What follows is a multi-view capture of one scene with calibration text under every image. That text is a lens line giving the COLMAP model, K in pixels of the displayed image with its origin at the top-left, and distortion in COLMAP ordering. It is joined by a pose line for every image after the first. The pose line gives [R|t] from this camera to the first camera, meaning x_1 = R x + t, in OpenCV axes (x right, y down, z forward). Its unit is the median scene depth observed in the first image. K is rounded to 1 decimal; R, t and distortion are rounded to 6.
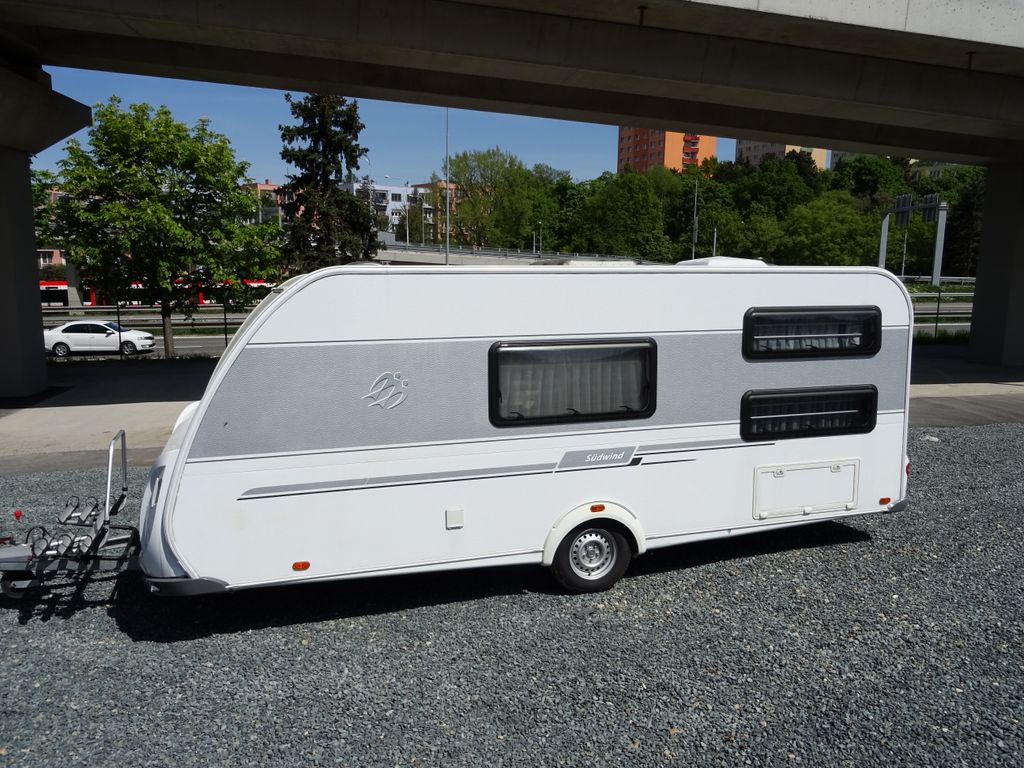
lens RADIAL K [[812.2, 0, 512.0], [0, 812.2, 384.0], [0, 0, 1]] dist [-0.002542, 0.001704]
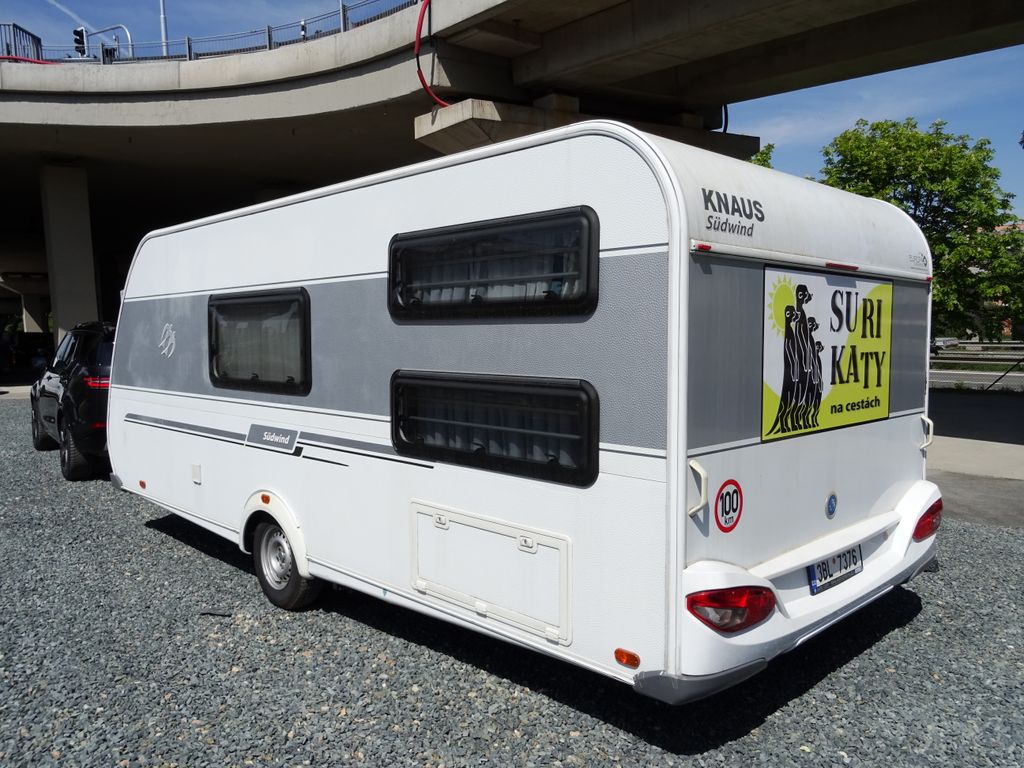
lens RADIAL K [[801.1, 0, 512.0], [0, 801.1, 384.0], [0, 0, 1]] dist [-0.009005, 0.005672]
pose [[0.431724, 0.059826, -0.900020, 0.876232], [-0.106683, 0.994181, 0.014911, 0.000054], [0.895675, 0.089580, 0.435594, 0.814052]]
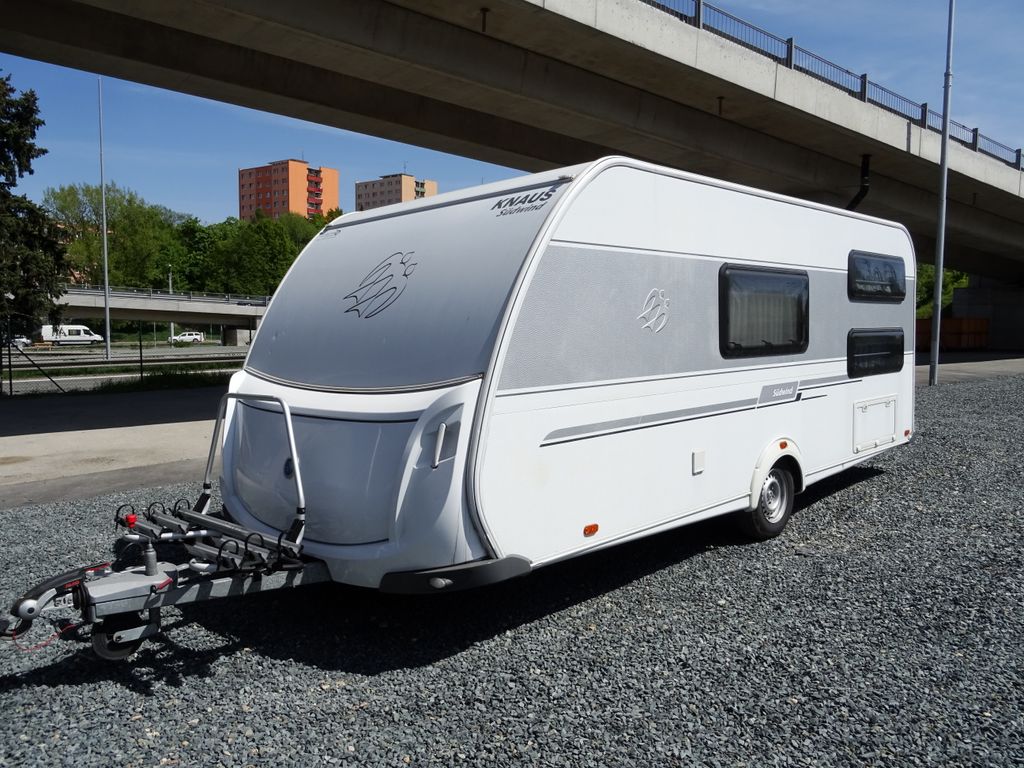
lens RADIAL K [[801.1, 0, 512.0], [0, 801.1, 384.0], [0, 0, 1]] dist [-0.009005, 0.005672]
pose [[0.887289, -0.041548, 0.459339, -0.577993], [0.071157, 0.996342, -0.047331, 0.097285], [-0.455692, 0.074681, 0.886999, 0.284428]]
